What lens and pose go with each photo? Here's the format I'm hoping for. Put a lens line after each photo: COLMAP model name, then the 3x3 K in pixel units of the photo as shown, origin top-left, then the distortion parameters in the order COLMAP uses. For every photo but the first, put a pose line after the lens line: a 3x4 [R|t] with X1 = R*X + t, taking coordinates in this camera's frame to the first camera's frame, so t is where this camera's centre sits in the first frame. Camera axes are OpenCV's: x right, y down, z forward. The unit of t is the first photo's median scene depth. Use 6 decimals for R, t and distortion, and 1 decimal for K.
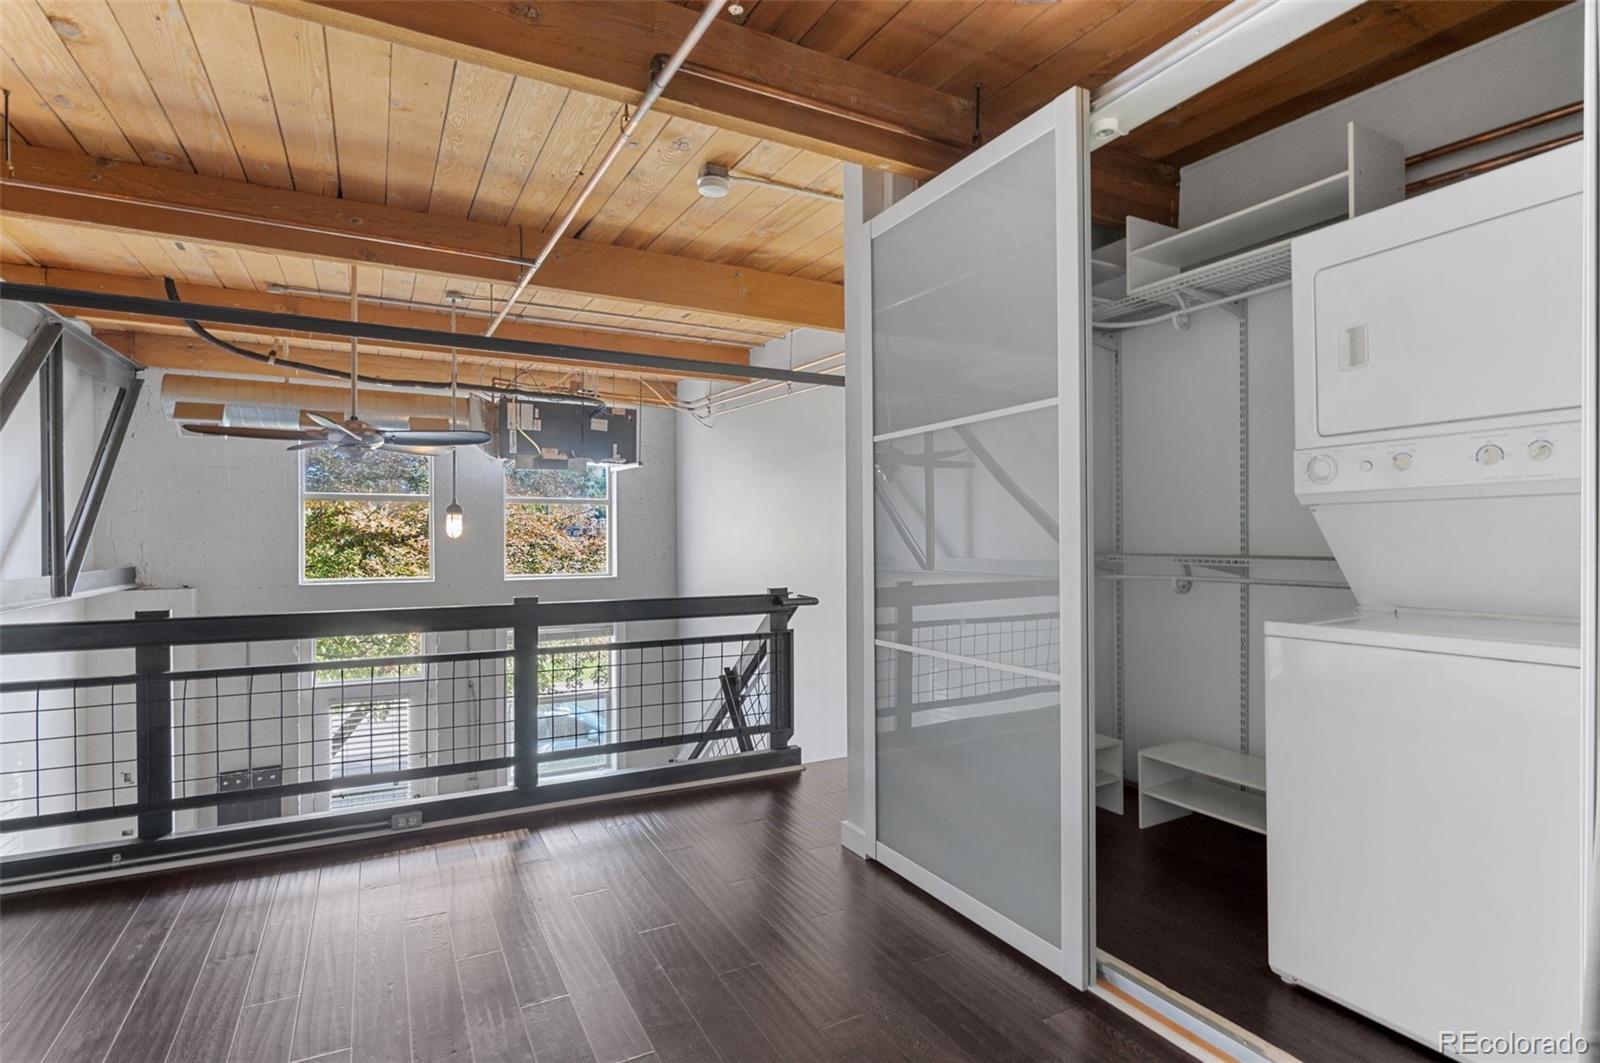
lens RADIAL K [[813.8, 0, 817.6], [0, 813.8, 539.5], [0, 0, 1]] dist [0.002574, -0.000022]
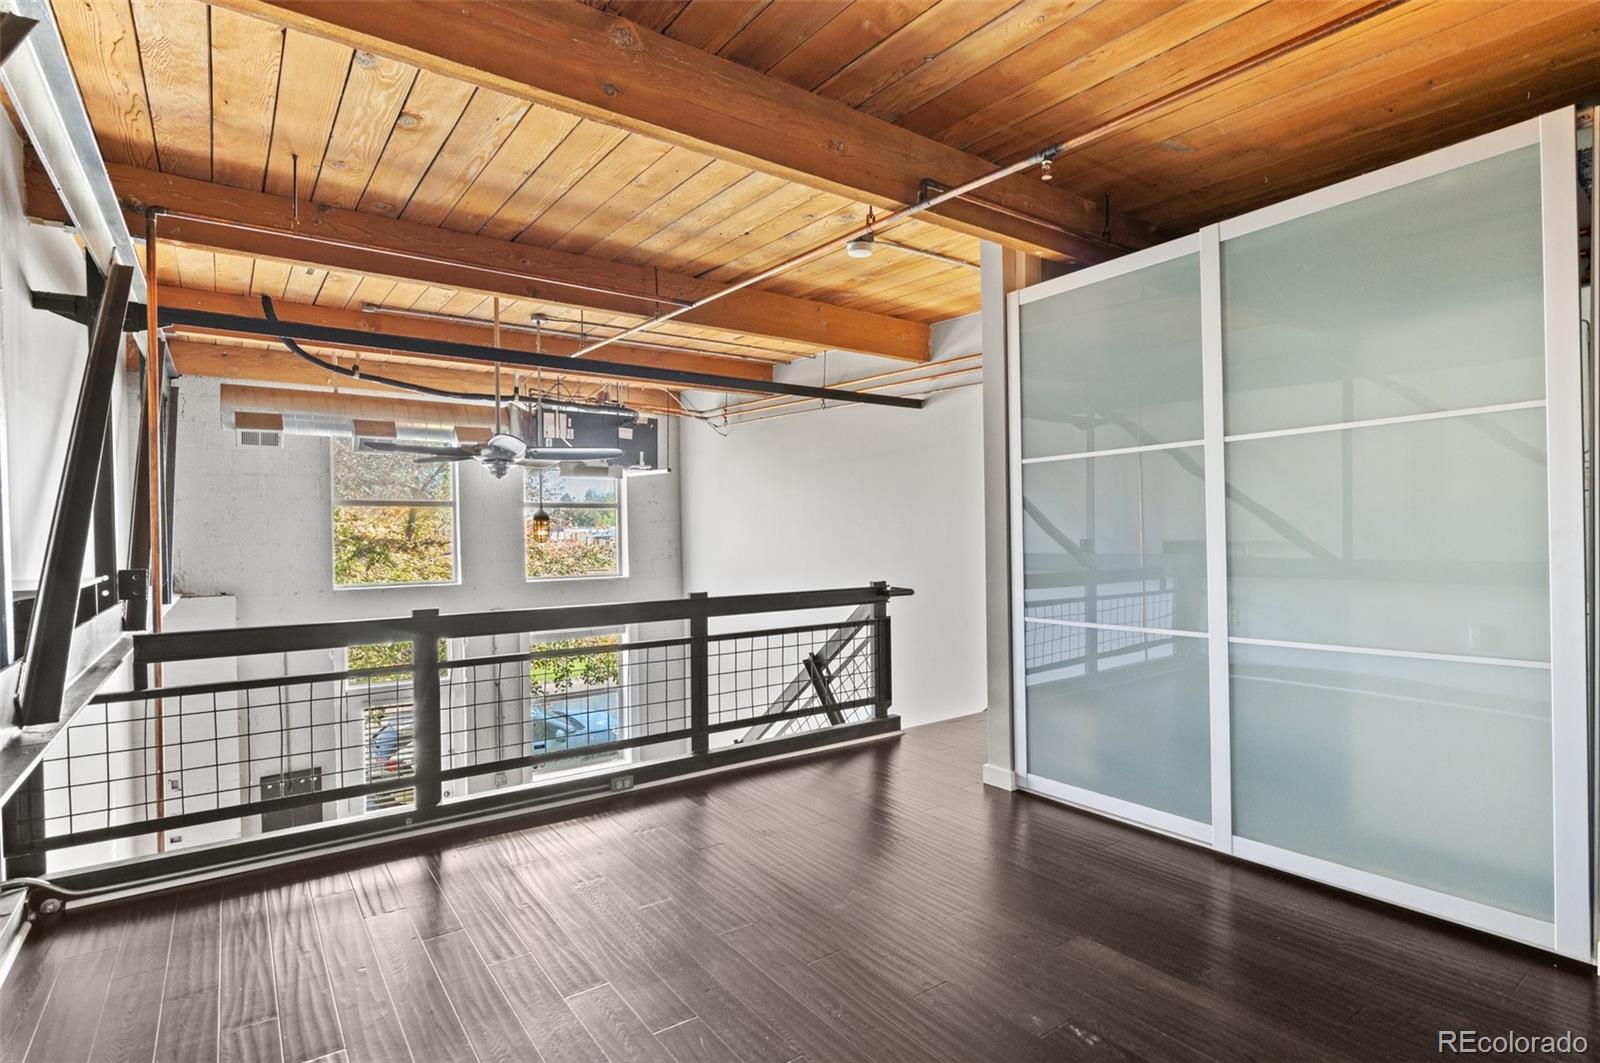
lens RADIAL K [[823.4, 0, 833.7], [0, 823.4, 532.8], [0, 0, 1]] dist [-0.000859, 0.000084]
pose [[0.989014, -0.012901, 0.147256, -0.236865], [0.014110, 0.999875, -0.007167, -0.001471], [-0.147145, 0.009166, 0.989072, -0.137344]]
